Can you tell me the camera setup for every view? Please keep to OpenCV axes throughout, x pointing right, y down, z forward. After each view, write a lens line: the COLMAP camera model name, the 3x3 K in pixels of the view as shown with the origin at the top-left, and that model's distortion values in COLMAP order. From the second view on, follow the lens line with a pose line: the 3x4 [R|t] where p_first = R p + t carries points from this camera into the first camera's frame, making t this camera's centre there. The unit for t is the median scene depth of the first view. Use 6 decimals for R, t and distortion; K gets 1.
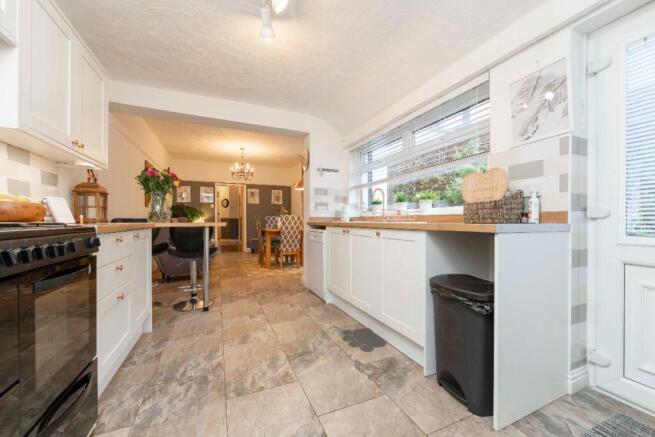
lens RADIAL K [[259.2, 0, 328.0], [0, 259.2, 220.2], [0, 0, 1]] dist [-0.000238, -0.000069]
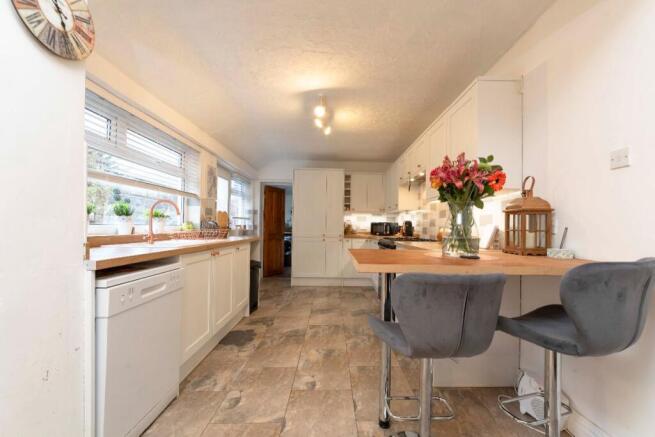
lens RADIAL K [[279.6, 0, 338.3], [0, 279.6, 226.9], [0, 0, 1]] dist [0.000411, 0.000015]
pose [[-0.929339, -0.010213, 0.369086, -0.784921], [-0.011798, 0.999928, -0.002038, -0.061519], [-0.369039, -0.006249, -0.929393, 2.078572]]
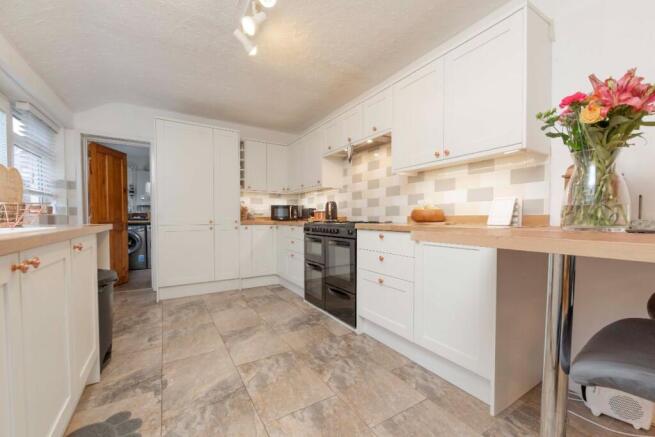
lens RADIAL K [[274.0, 0, 346.2], [0, 274.0, 225.2], [0, 0, 1]] dist [-0.001787, -0.000370]
pose [[-0.982891, 0.004932, -0.184124, -0.272900], [0.000127, 0.999659, 0.026099, -0.011978], [0.184190, 0.025629, -0.982557, 1.660554]]
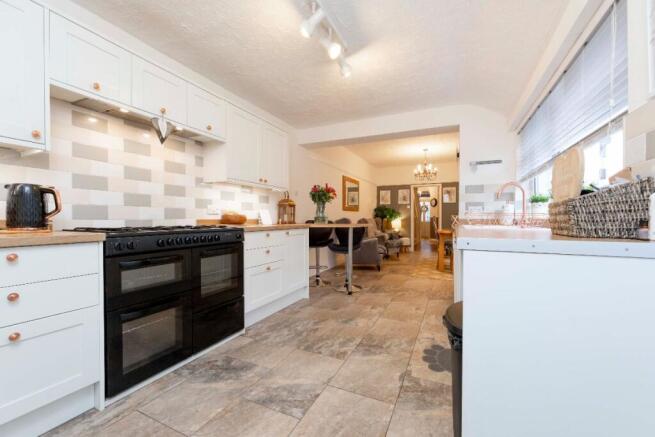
lens RADIAL K [[263.8, 0, 327.5], [0, 263.8, 218.5], [0, 0, 1]] dist [-0.000108, 0.000029]
pose [[0.661026, -0.000929, -0.750362, 0.552902], [0.000813, 1.000000, -0.000522, -0.022607], [0.750362, -0.000265, 0.661027, 0.101960]]
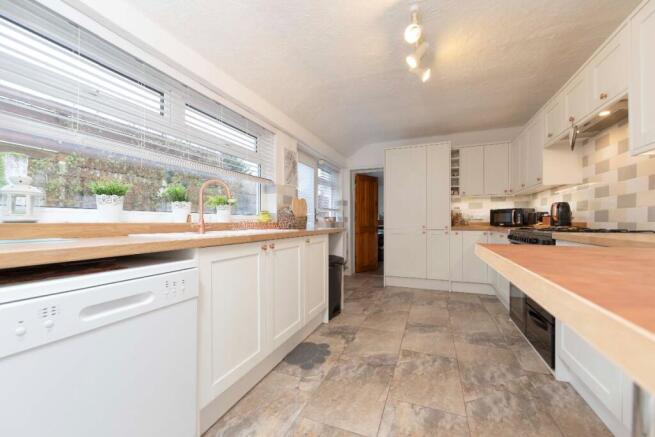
lens RADIAL K [[260.8, 0, 325.7], [0, 260.8, 223.8], [0, 0, 1]] dist [0.000018, -0.000085]
pose [[-0.701811, -0.000844, 0.712363, -0.595751], [0.003809, 0.999981, 0.004937, -0.022981], [-0.712353, 0.006179, -0.701794, 1.646217]]
